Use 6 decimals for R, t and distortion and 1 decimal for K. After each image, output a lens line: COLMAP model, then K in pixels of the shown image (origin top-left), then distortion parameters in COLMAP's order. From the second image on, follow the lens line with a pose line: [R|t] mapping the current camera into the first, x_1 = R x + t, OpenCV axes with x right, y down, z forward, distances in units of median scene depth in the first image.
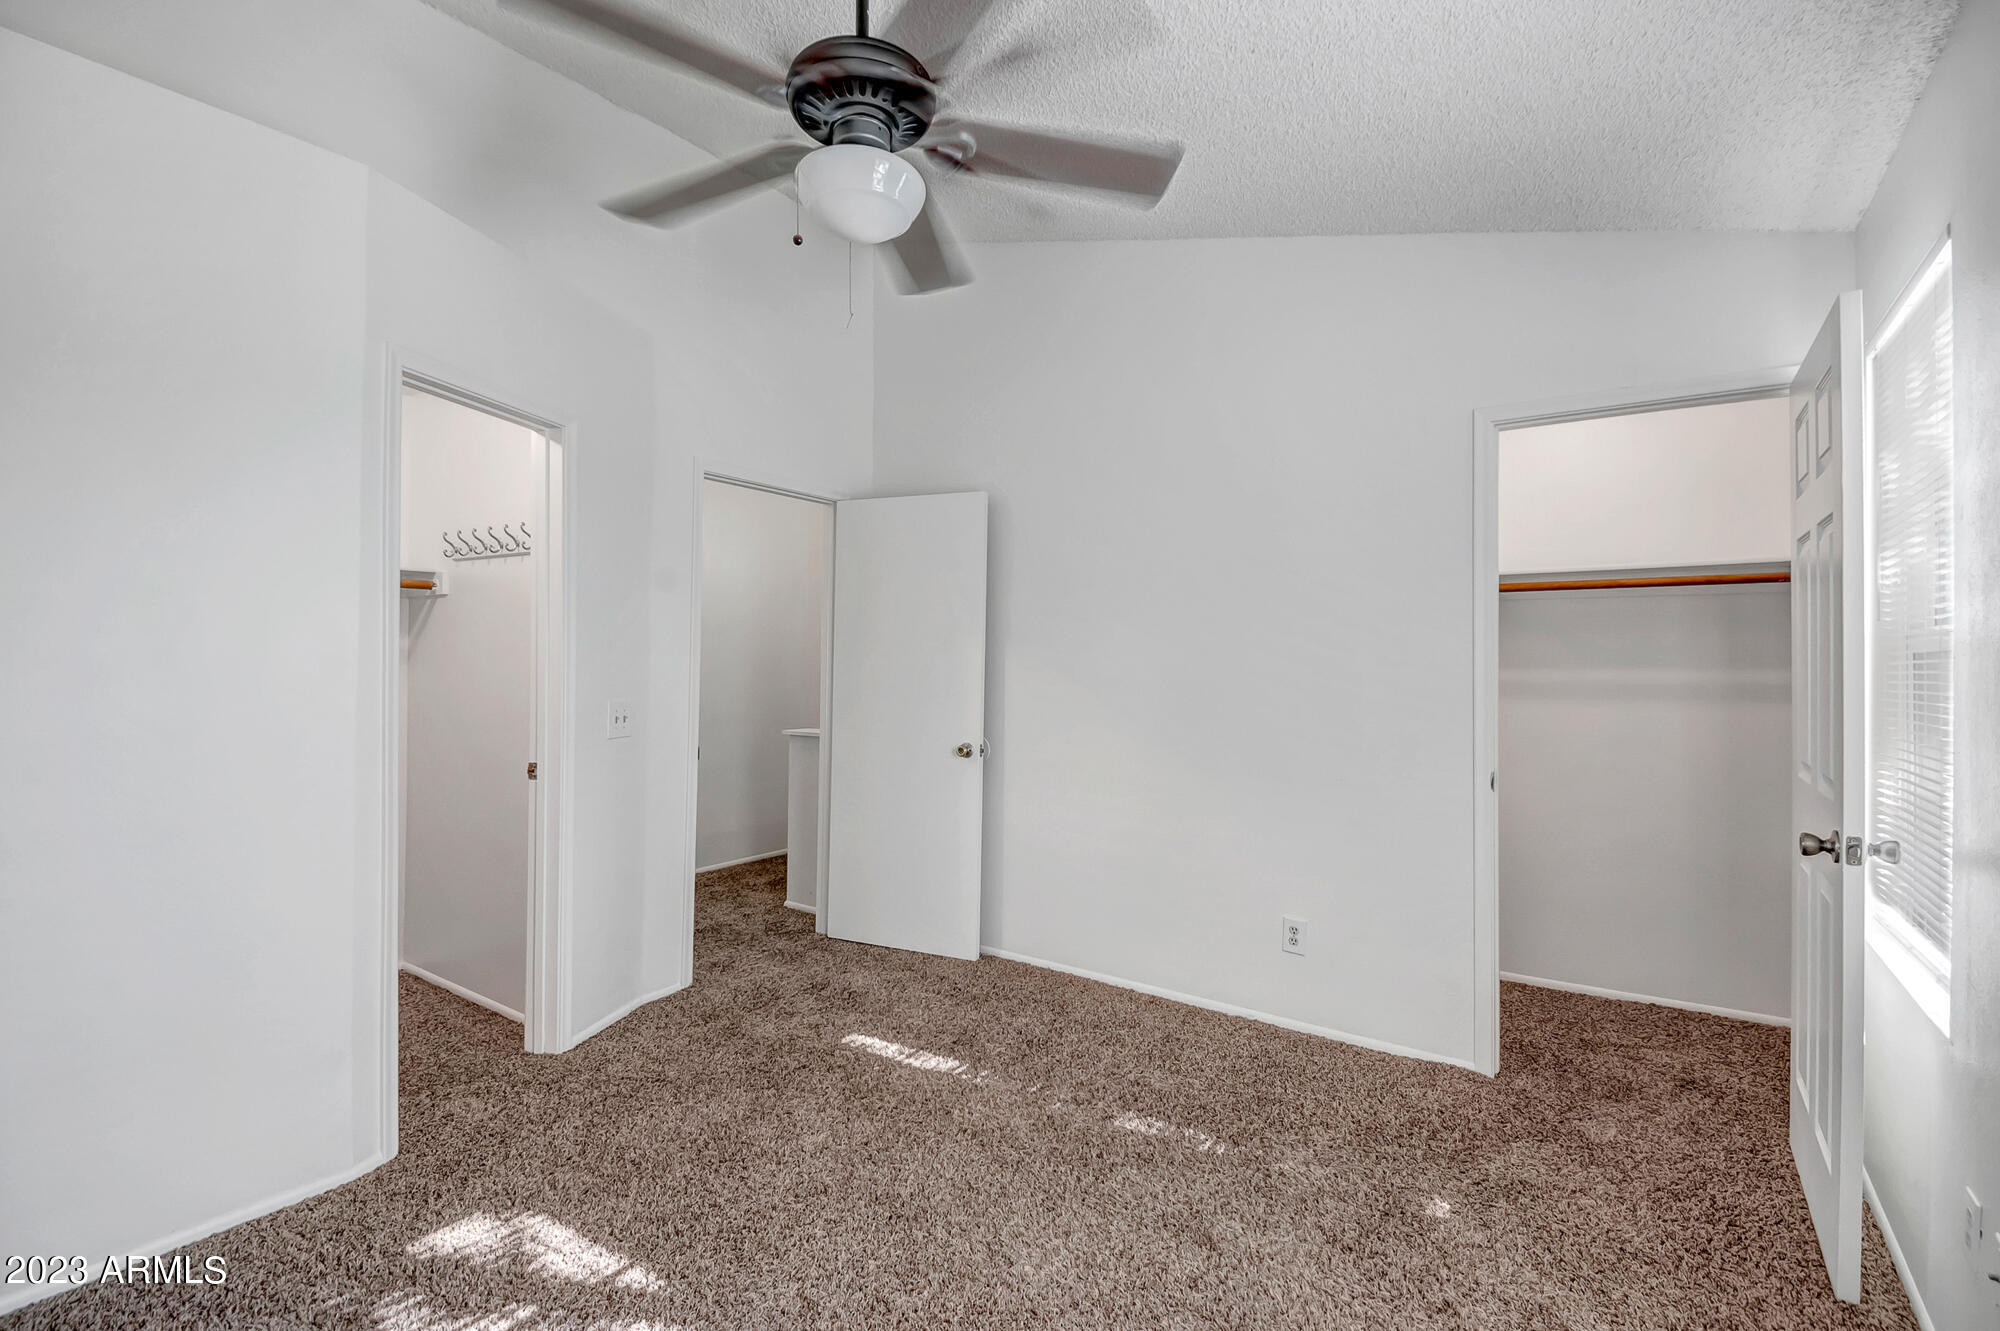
lens RADIAL K [[912.0, 0, 999.0], [0, 912.0, 654.4], [0, 0, 1]] dist [0.028516, -0.021547]
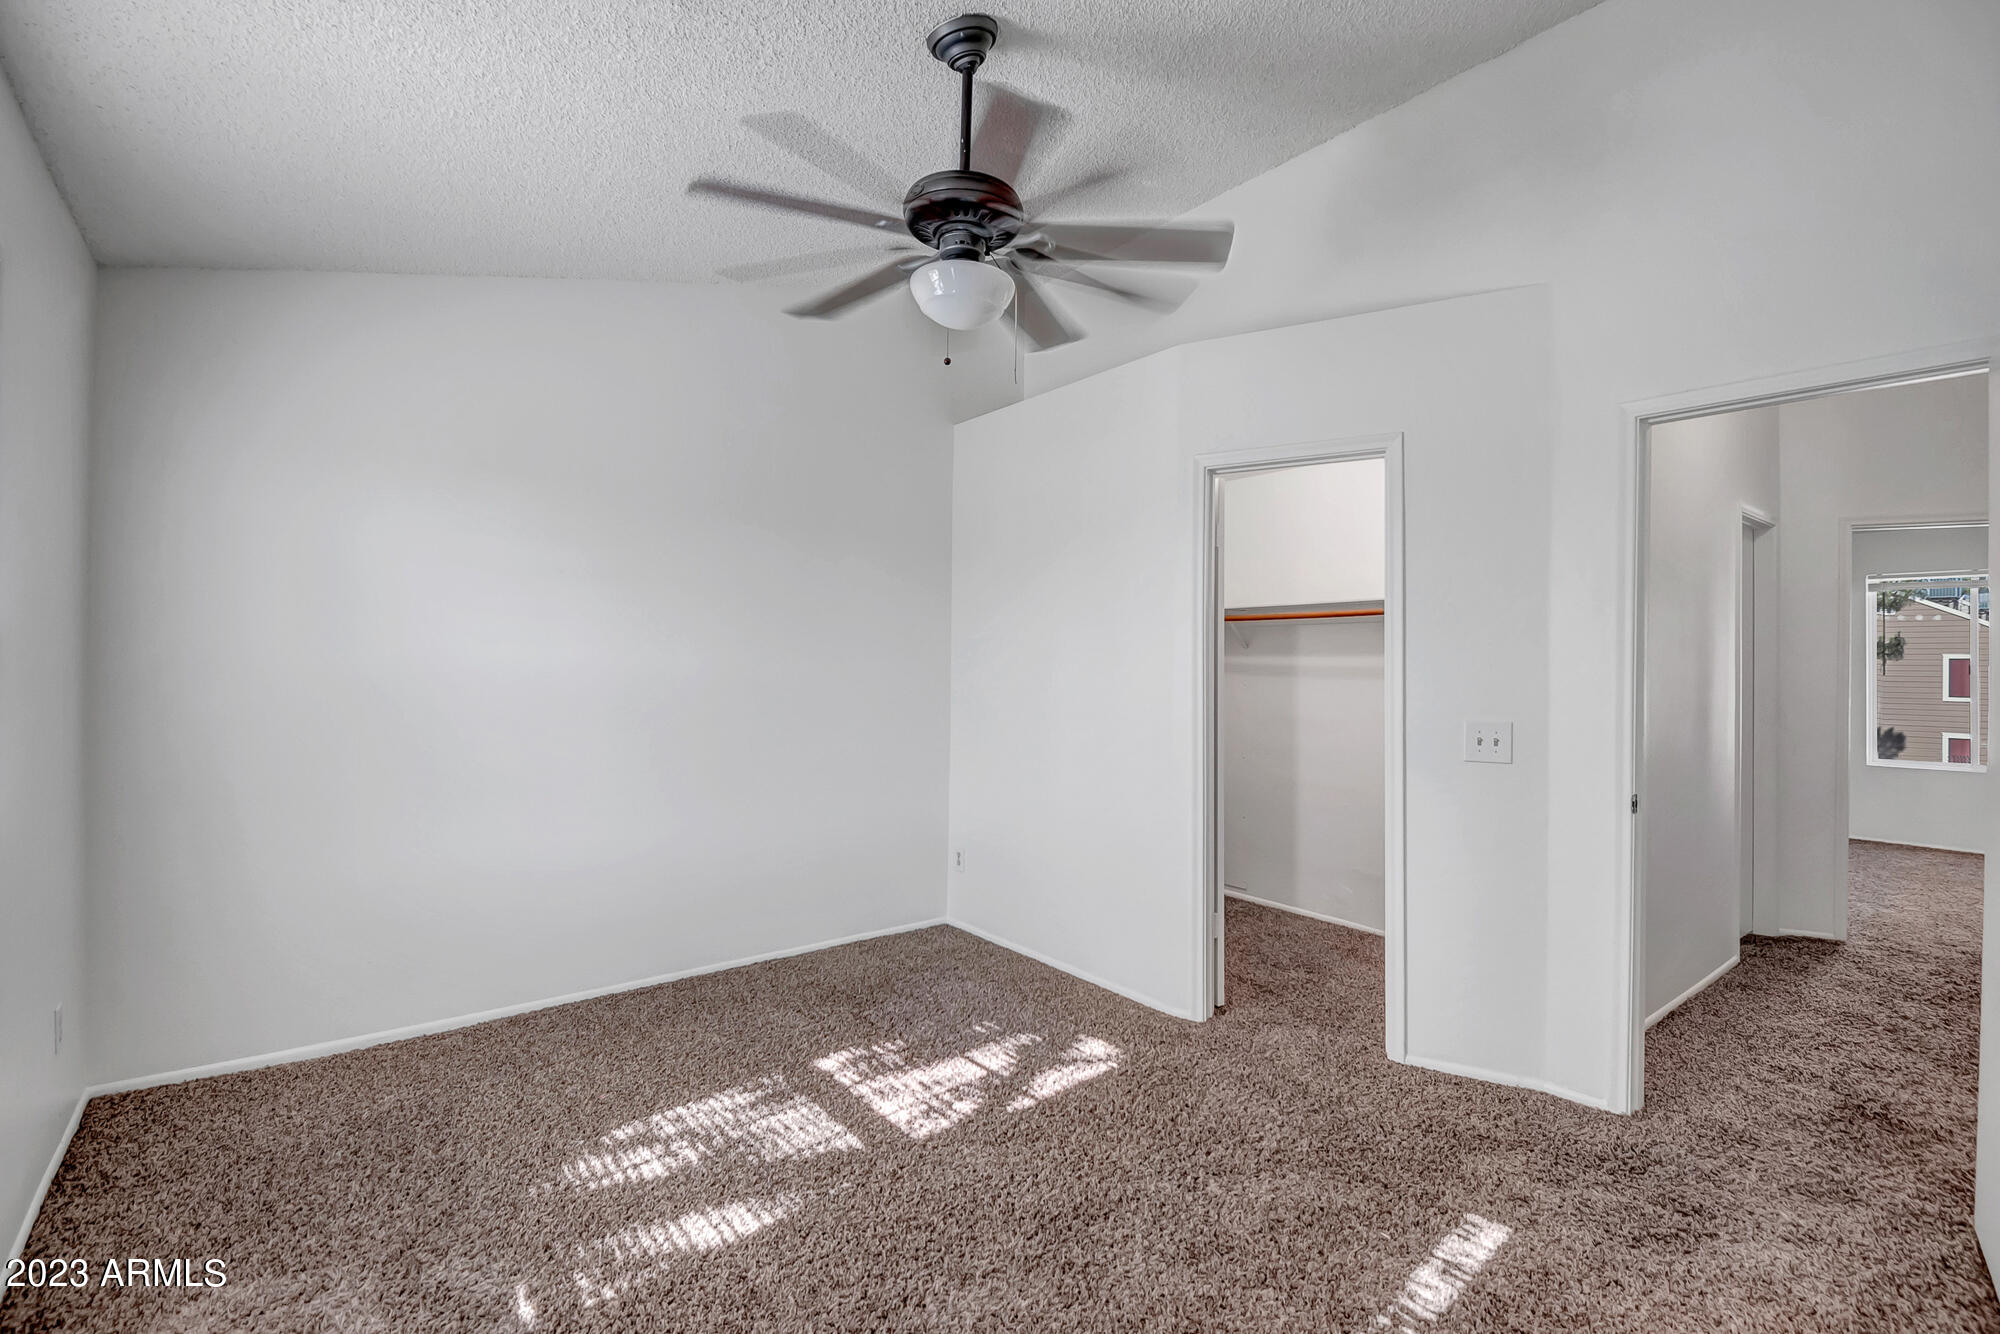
lens RADIAL K [[929.6, 0, 1004.3], [0, 929.6, 655.9], [0, 0, 1]] dist [0.003631, -0.023075]
pose [[-0.288259, -0.005244, -0.957538, 0.649570], [-0.007919, 0.999964, -0.003093, -0.007004], [0.957520, 0.006691, -0.288290, 0.897629]]
